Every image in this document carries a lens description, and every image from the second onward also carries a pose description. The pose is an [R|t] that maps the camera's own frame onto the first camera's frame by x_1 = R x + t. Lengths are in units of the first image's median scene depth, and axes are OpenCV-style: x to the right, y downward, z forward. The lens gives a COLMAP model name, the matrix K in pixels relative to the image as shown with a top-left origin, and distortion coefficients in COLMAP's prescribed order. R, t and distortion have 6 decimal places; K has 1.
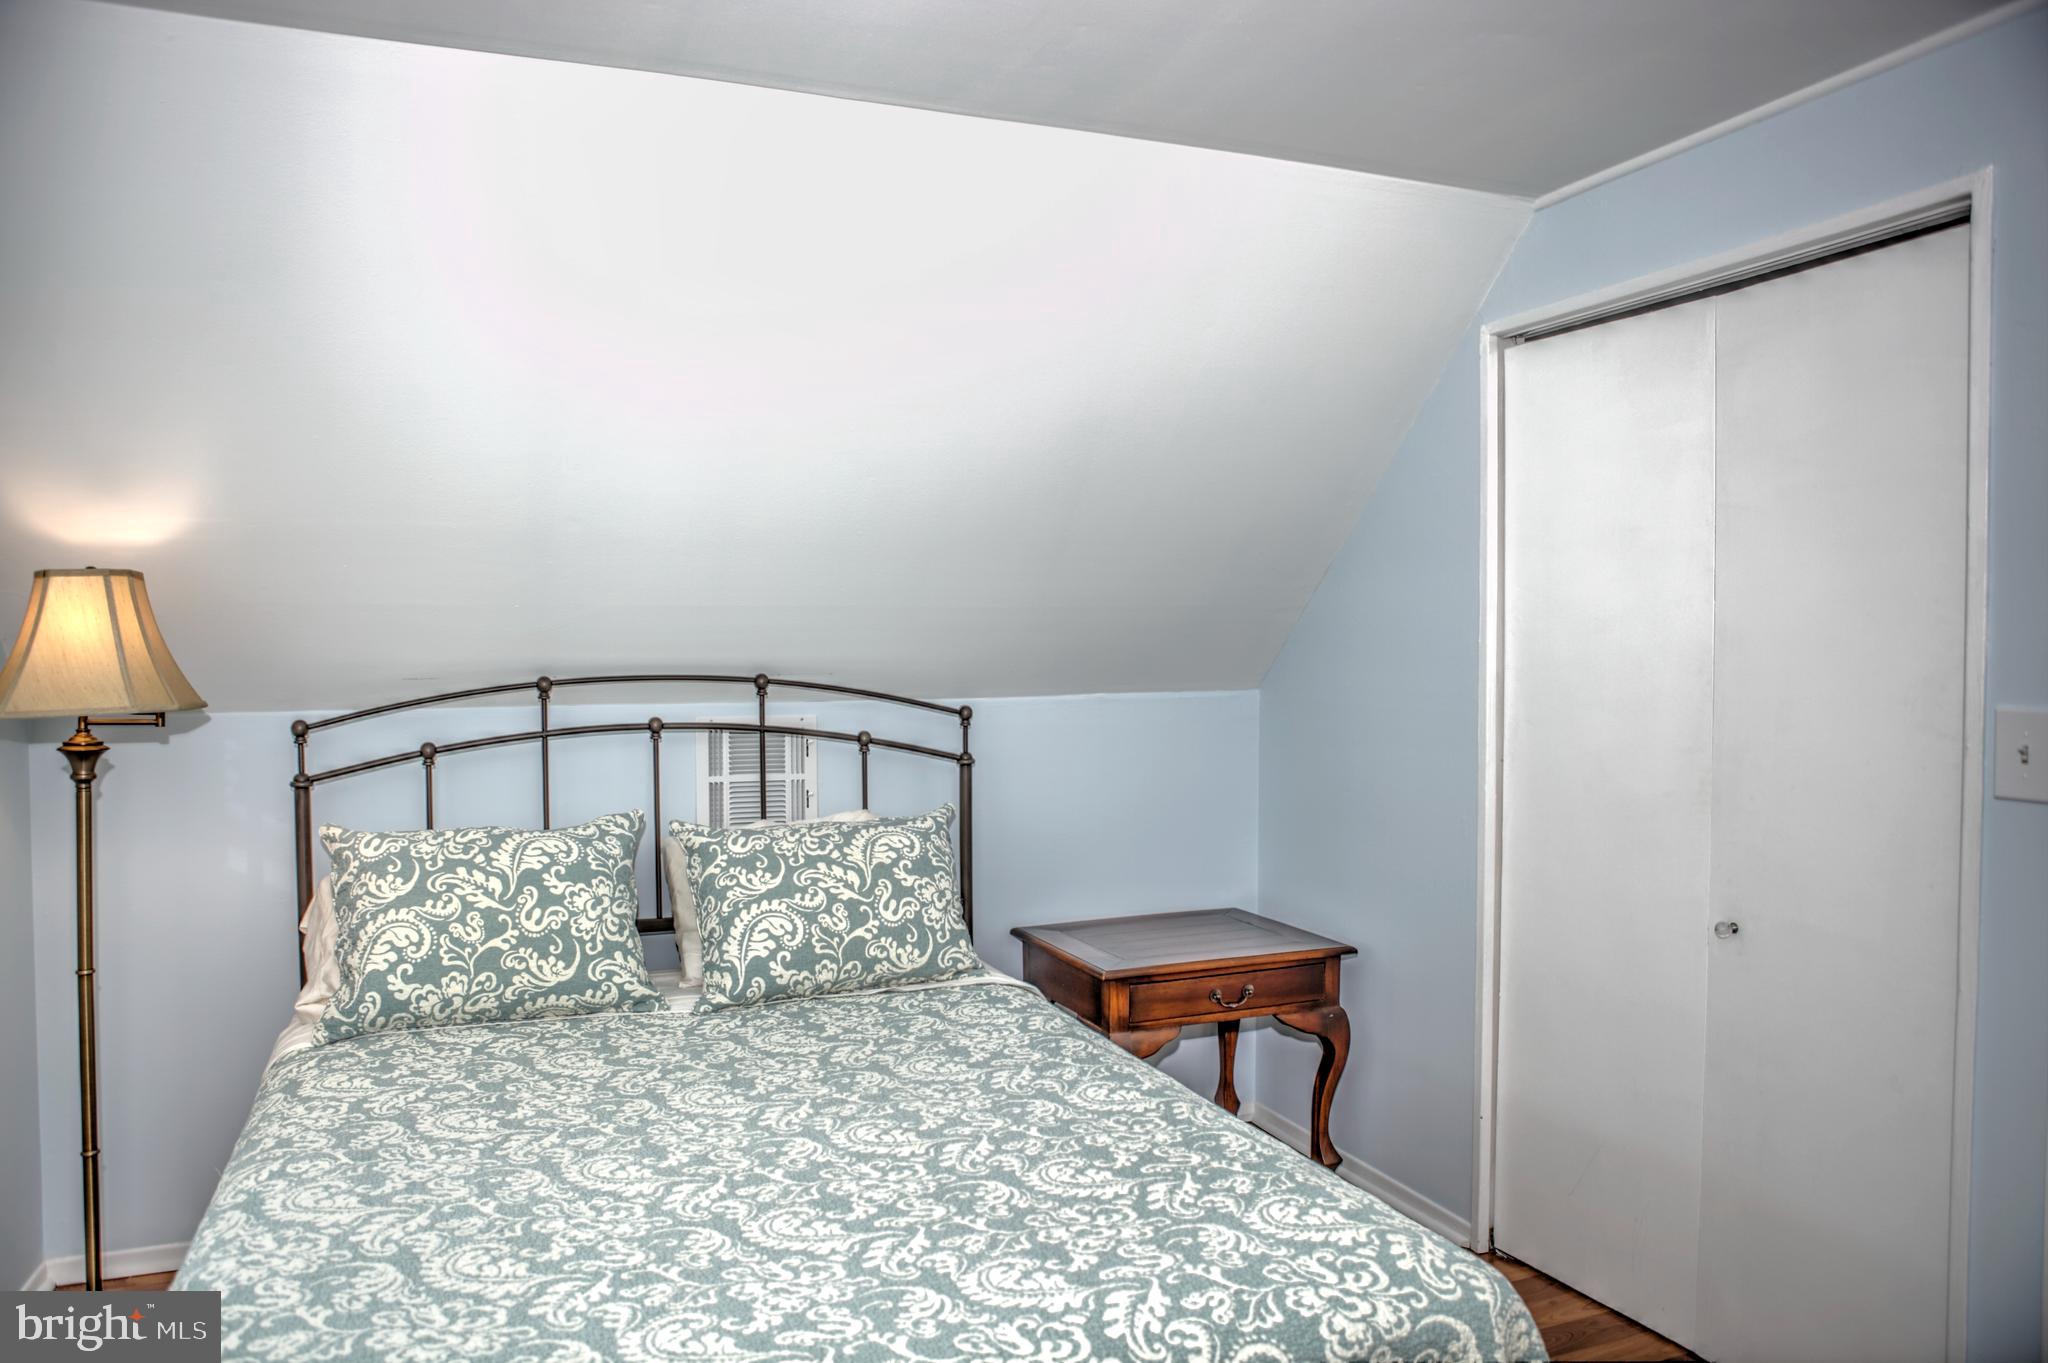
lens RADIAL K [[1409.5, 0, 1020.4], [0, 1409.5, 683.5], [0, 0, 1]] dist [-0.106906, 0.078123]
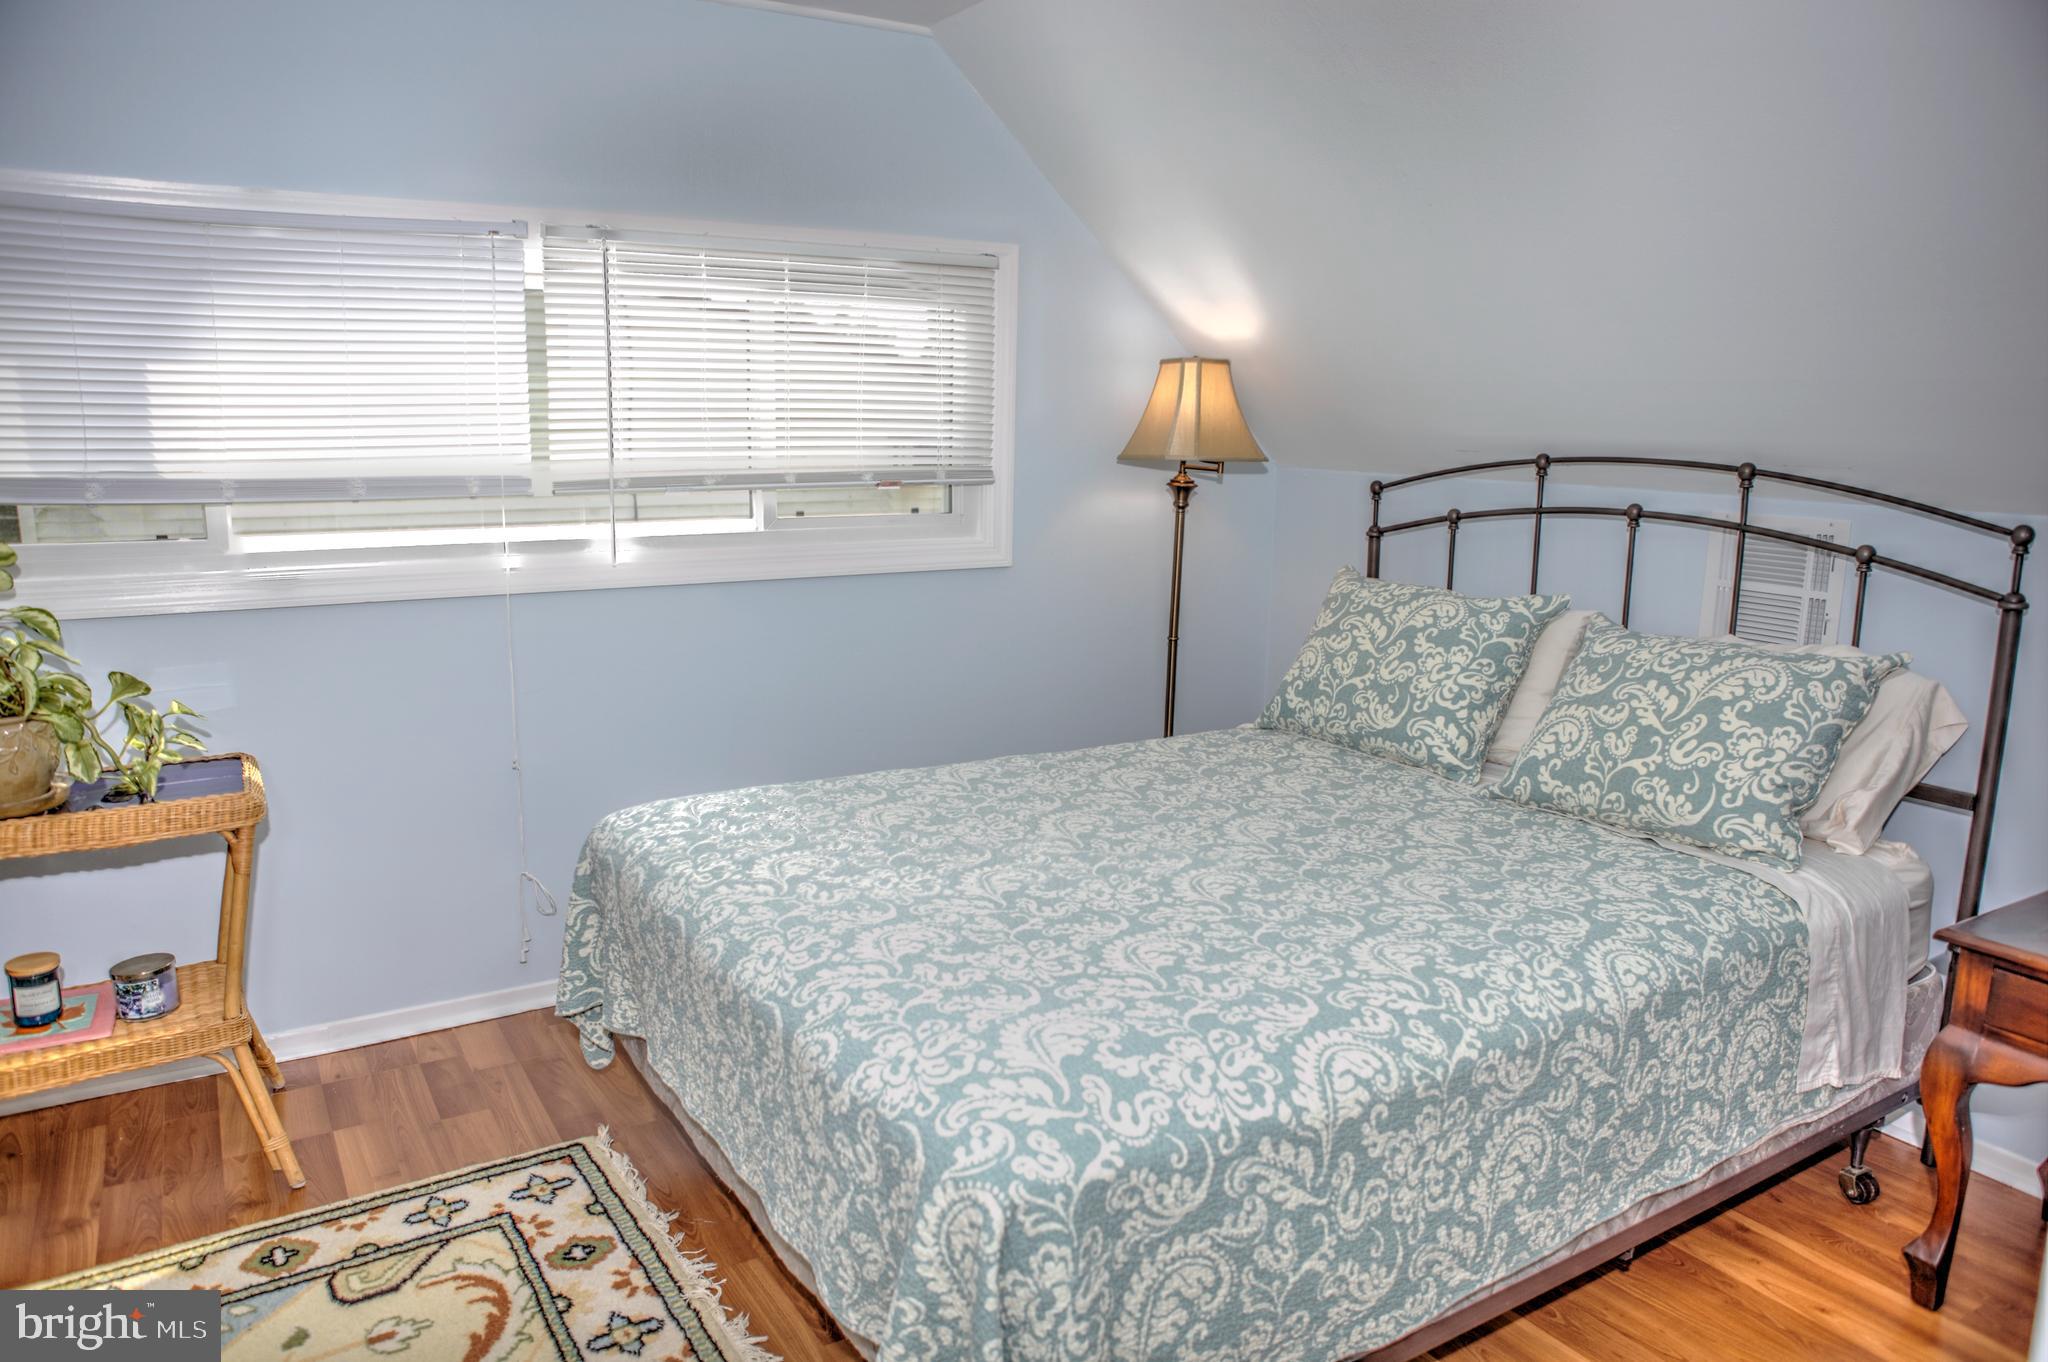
lens RADIAL K [[1409.5, 0, 1020.4], [0, 1409.5, 683.0], [0, 0, 1]] dist [-0.106906, 0.078123]
pose [[0.171498, 0.189449, -0.966798, 0.664660], [-0.044984, 0.981819, 0.184413, -0.011056], [0.984157, 0.011864, 0.176902, 0.504154]]
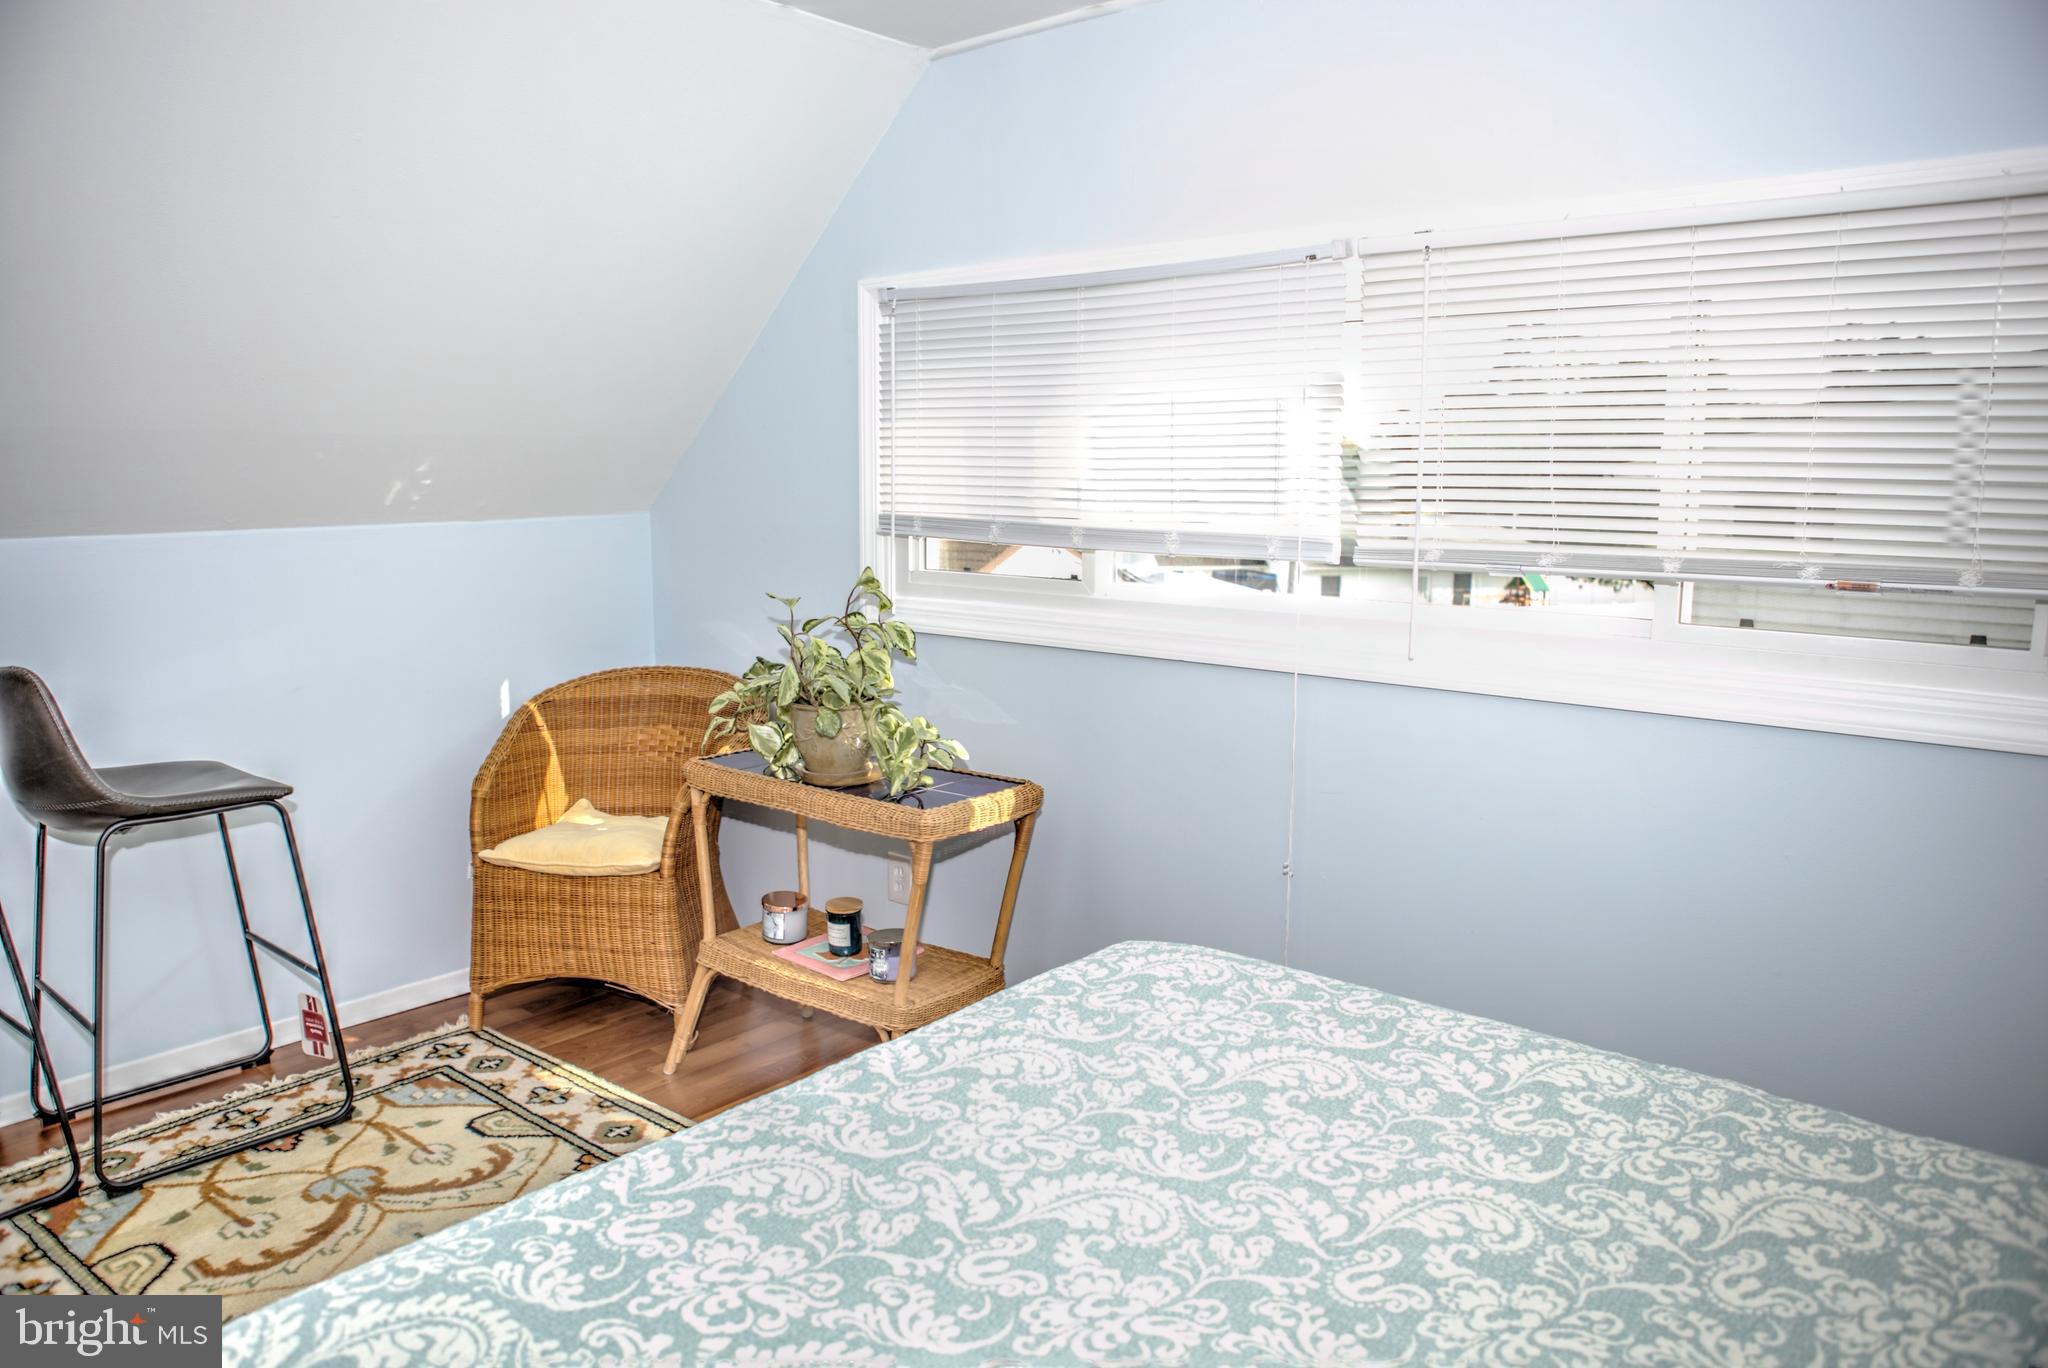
lens RADIAL K [[1409.5, 0, 1020.4], [0, 1409.5, 686.0], [0, 0, 1]] dist [-0.106906, 0.078123]
pose [[-0.881518, 0.076122, -0.465974, 0.145471], [-0.013161, 0.982573, 0.185410, -0.025649], [0.471967, 0.169575, -0.865154, 1.024427]]
